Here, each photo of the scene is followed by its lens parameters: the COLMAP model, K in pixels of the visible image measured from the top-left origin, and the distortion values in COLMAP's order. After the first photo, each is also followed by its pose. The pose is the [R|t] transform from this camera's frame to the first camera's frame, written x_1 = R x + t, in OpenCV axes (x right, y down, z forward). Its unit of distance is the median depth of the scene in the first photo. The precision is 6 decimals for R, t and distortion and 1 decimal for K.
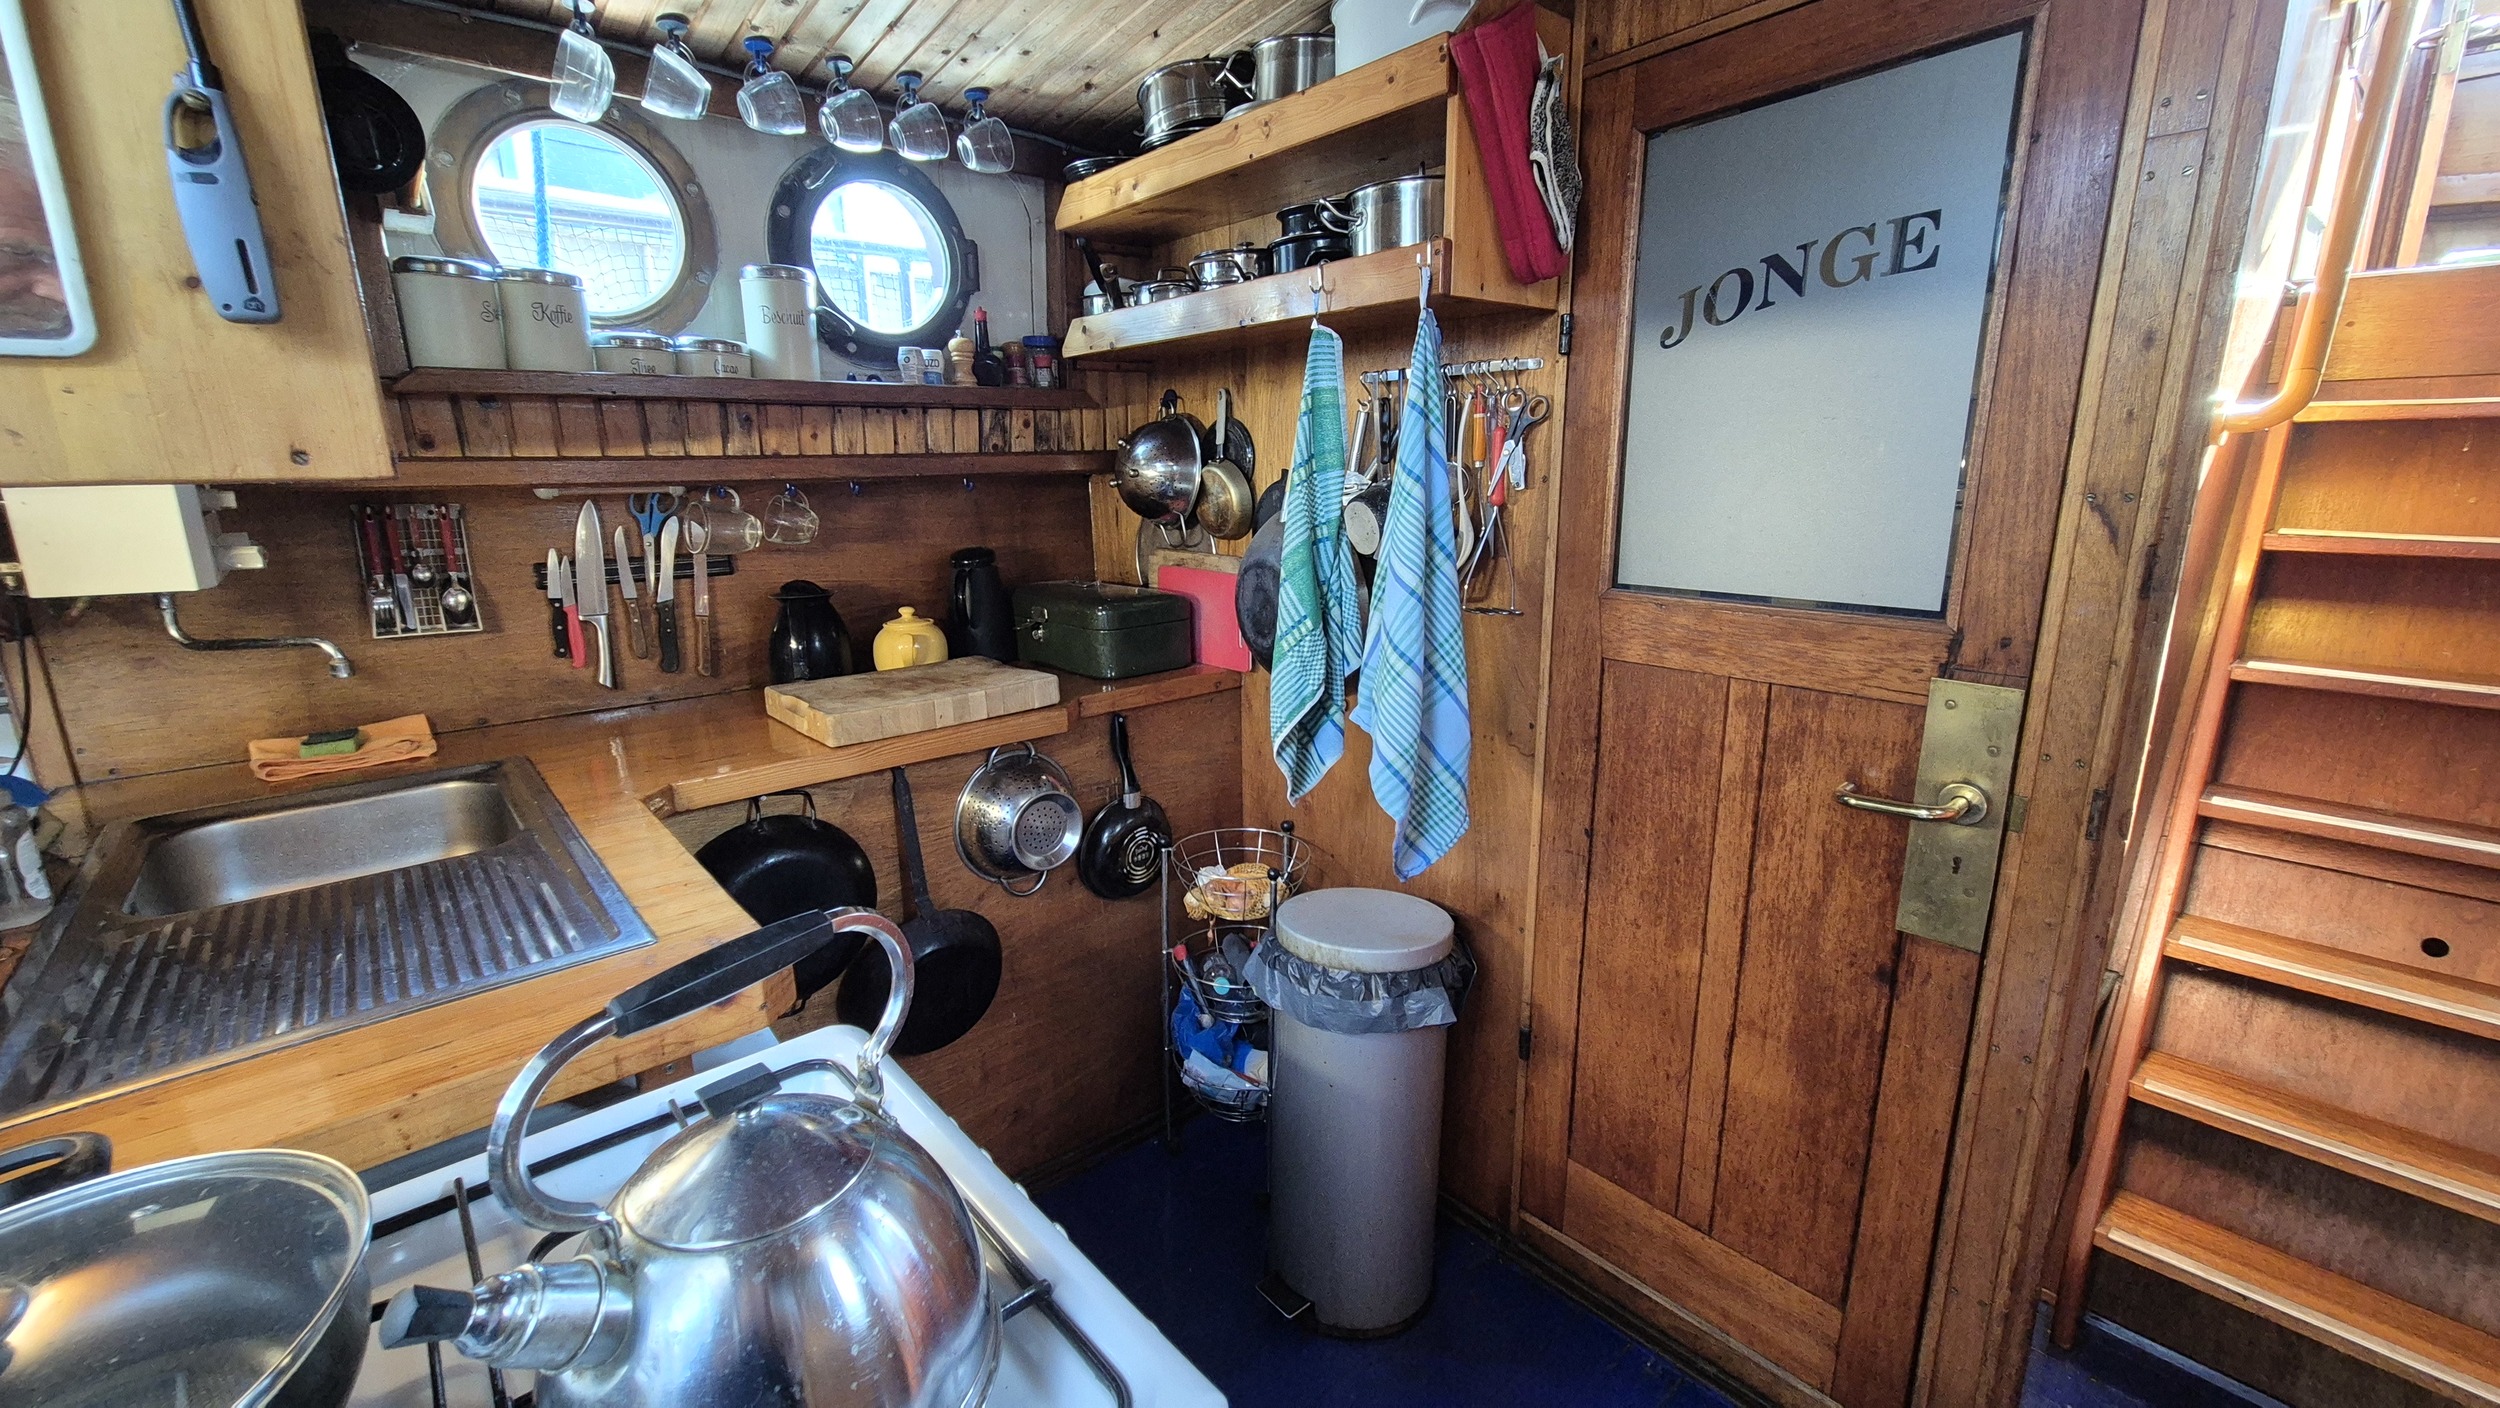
lens RADIAL K [[1024.7, 0, 1236.8], [0, 1024.7, 703.9], [0, 0, 1]] dist [0.002264, -0.000615]
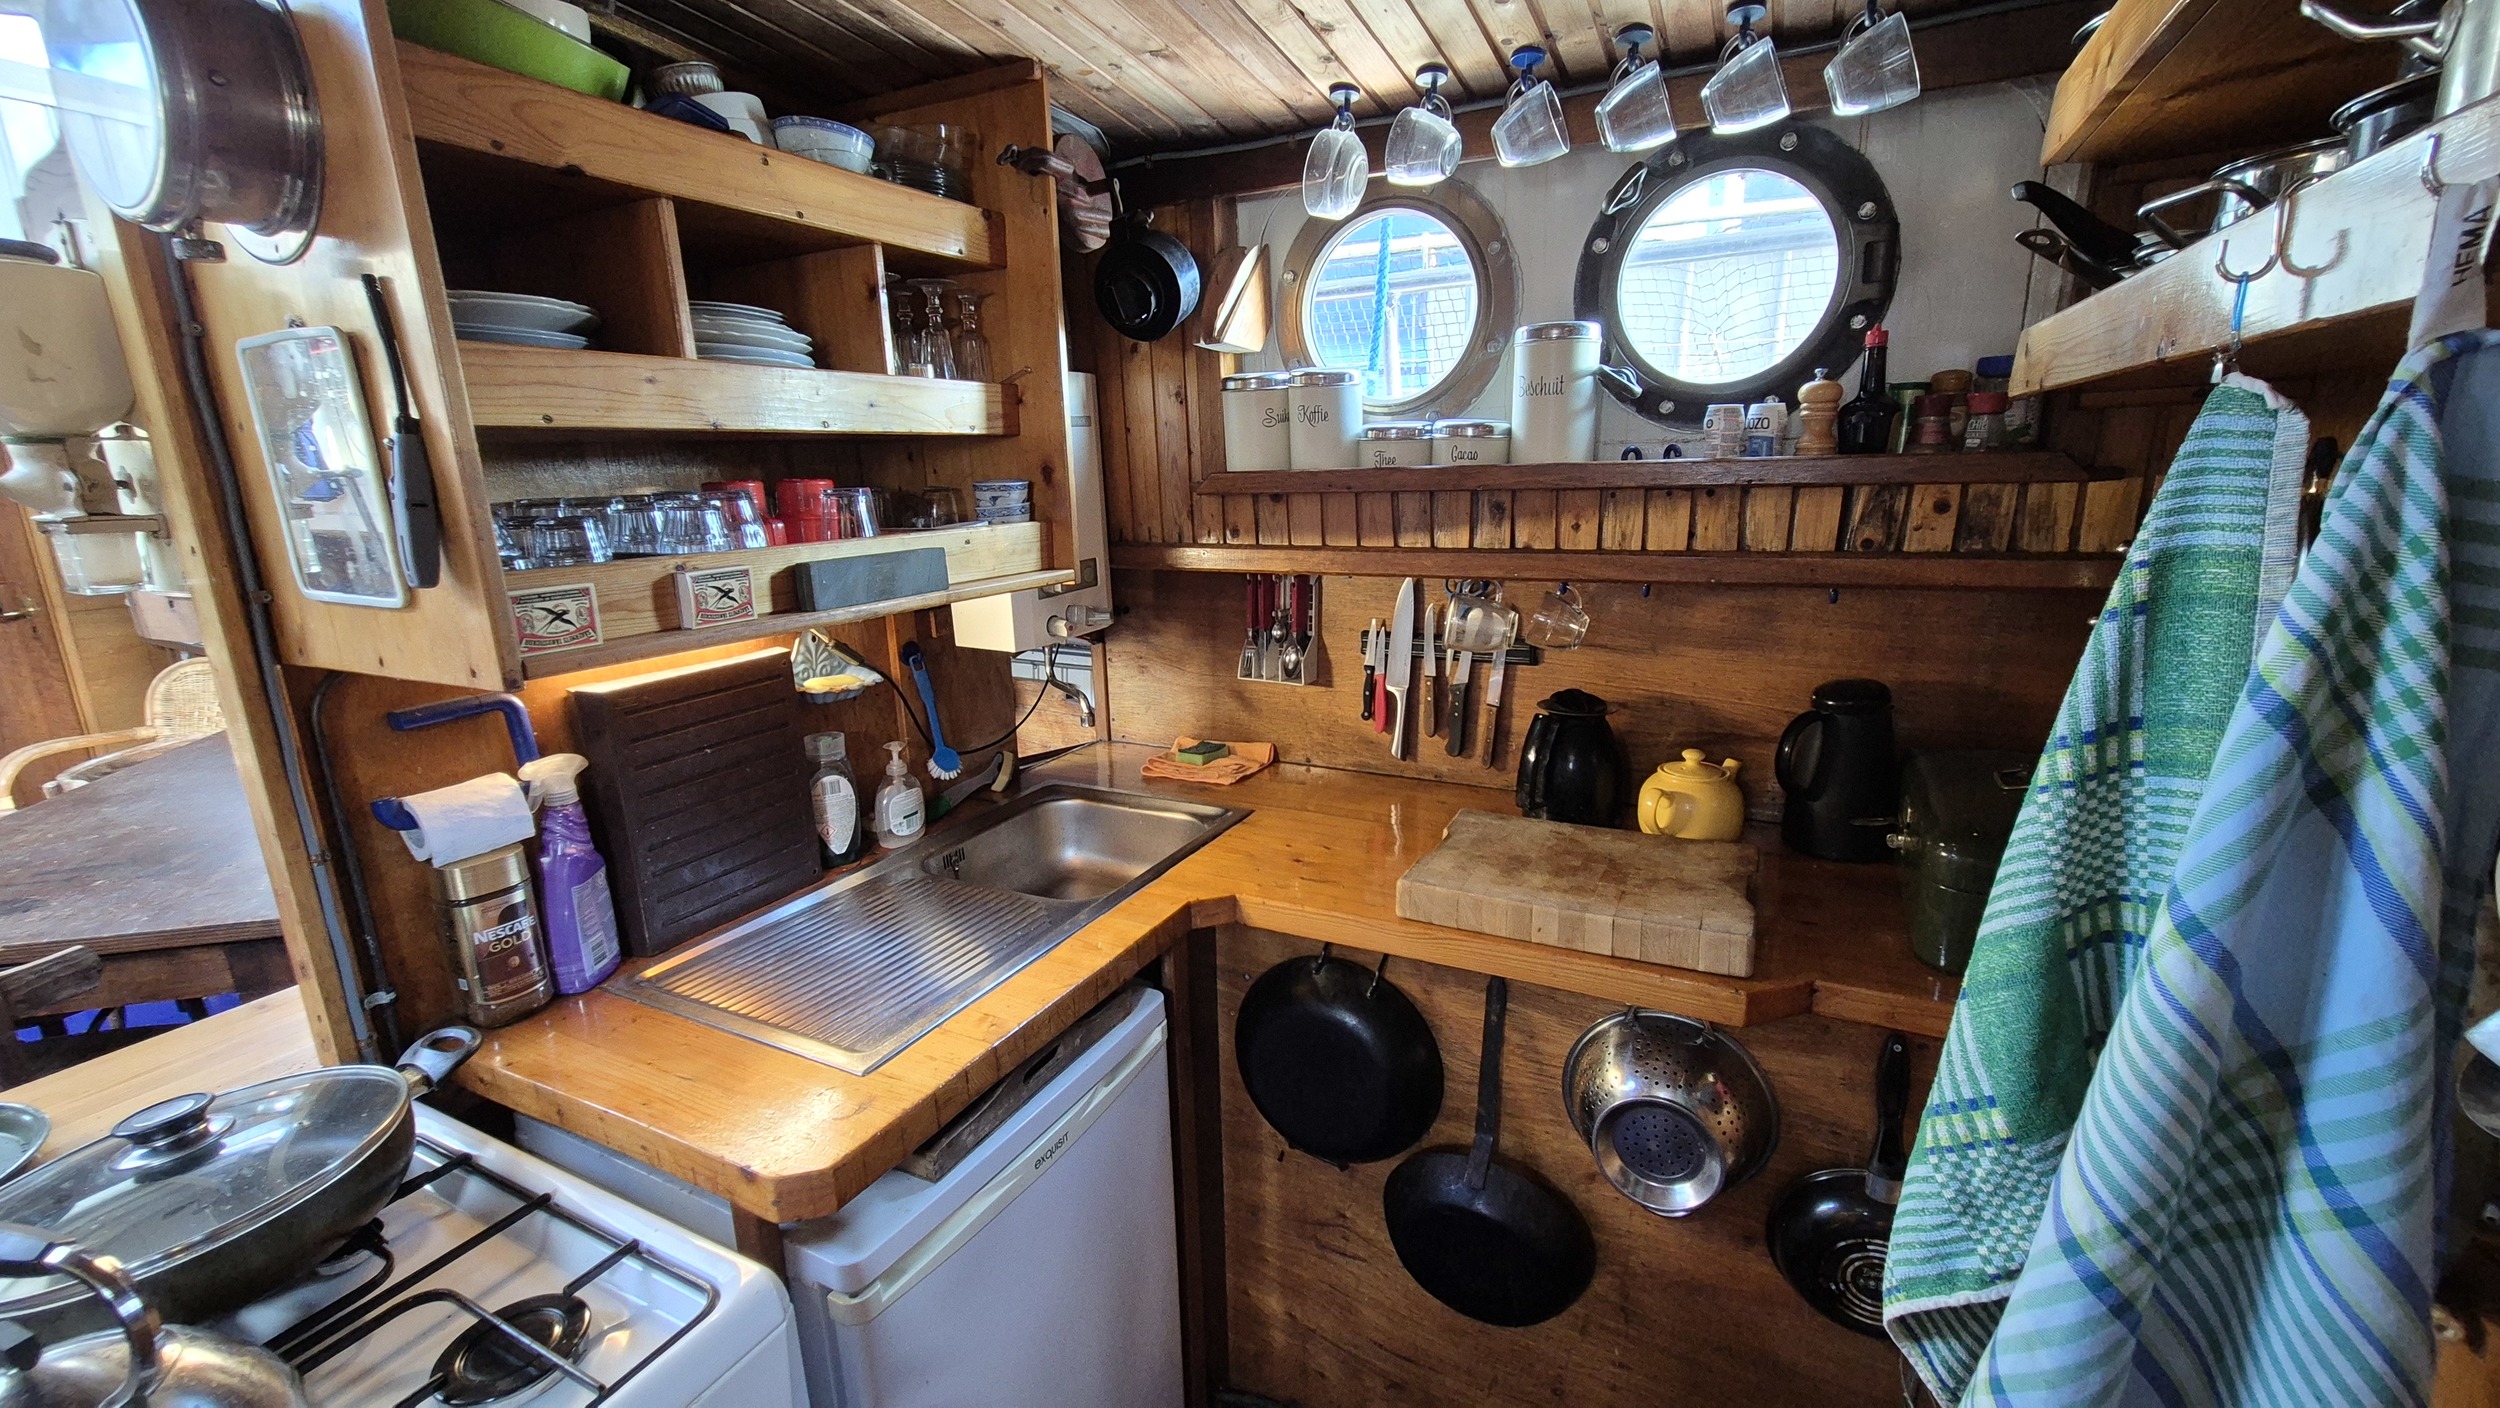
lens RADIAL K [[1024.7, 0, 1239.2], [0, 1024.7, 701.9], [0, 0, 1]] dist [0.002264, -0.000615]
pose [[0.369402, 0.218906, -0.903118, 0.264971], [-0.192269, 0.968833, 0.156191, -0.223672], [0.909162, 0.115944, 0.399977, 0.502794]]
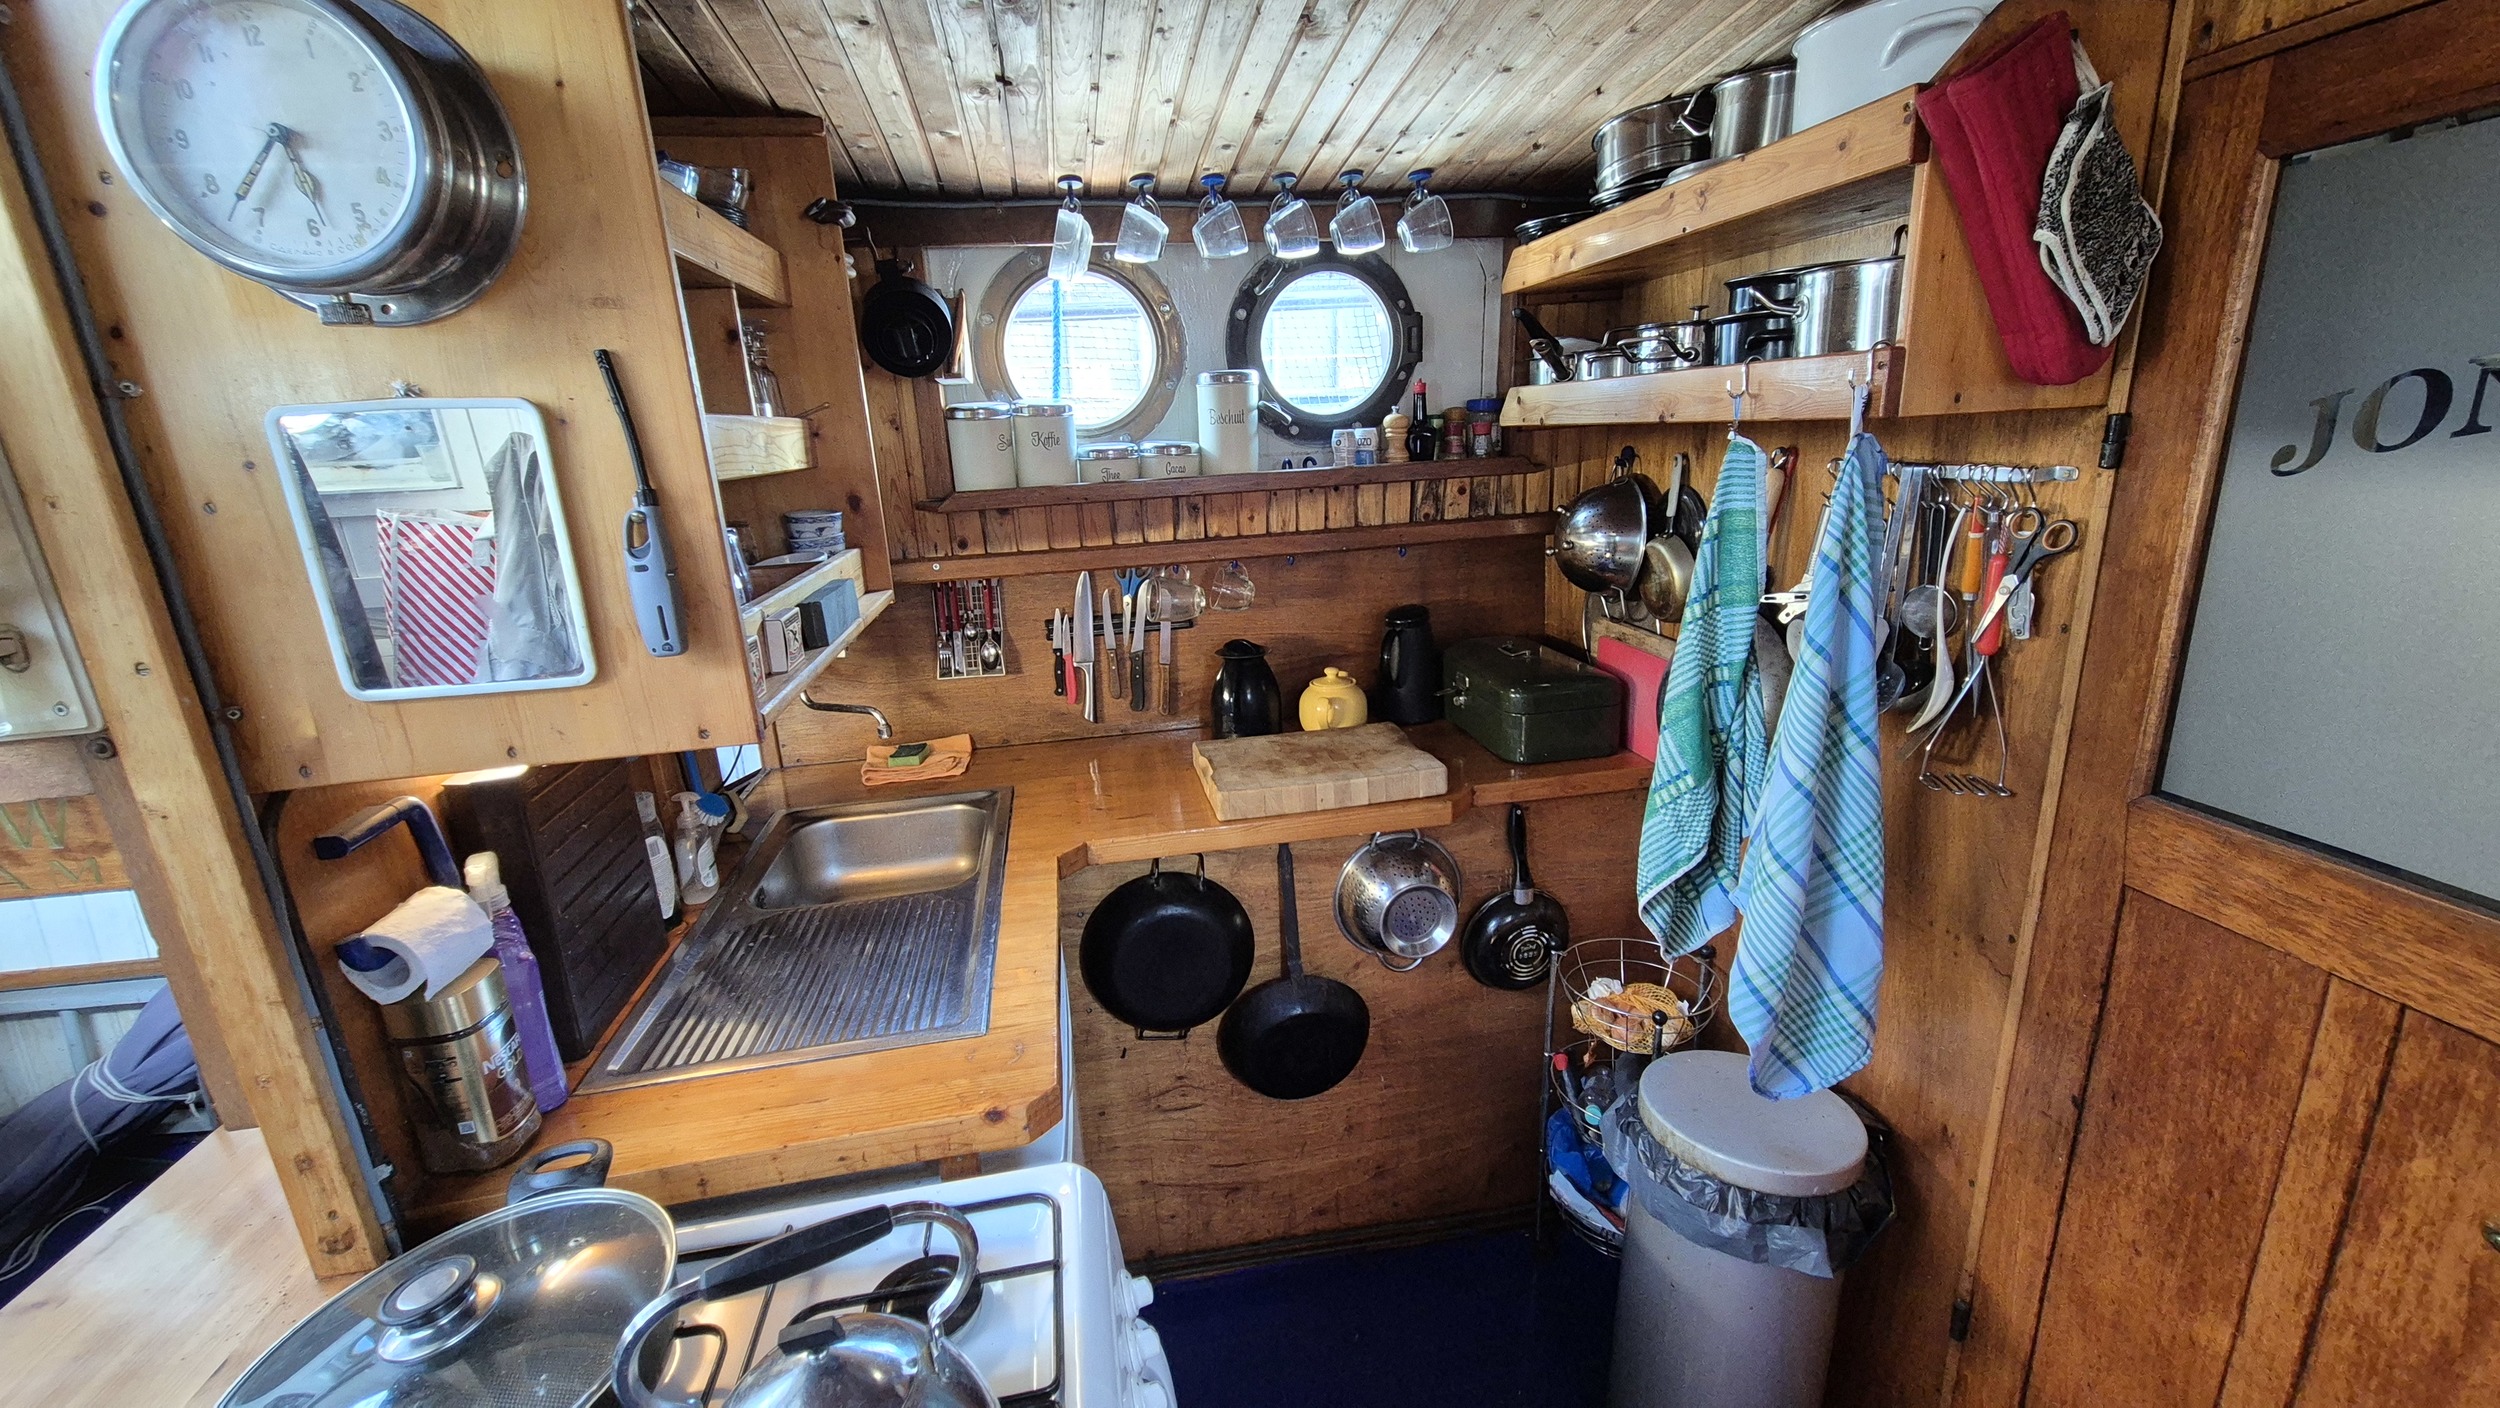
lens RADIAL K [[1024.7, 0, 1236.1], [0, 1024.7, 702.0], [0, 0, 1]] dist [0.002264, -0.000615]
pose [[0.857221, 0.108891, -0.503304, 0.156852], [-0.081506, 0.993757, 0.076182, -0.163867], [0.508457, -0.024282, 0.860745, 0.053902]]
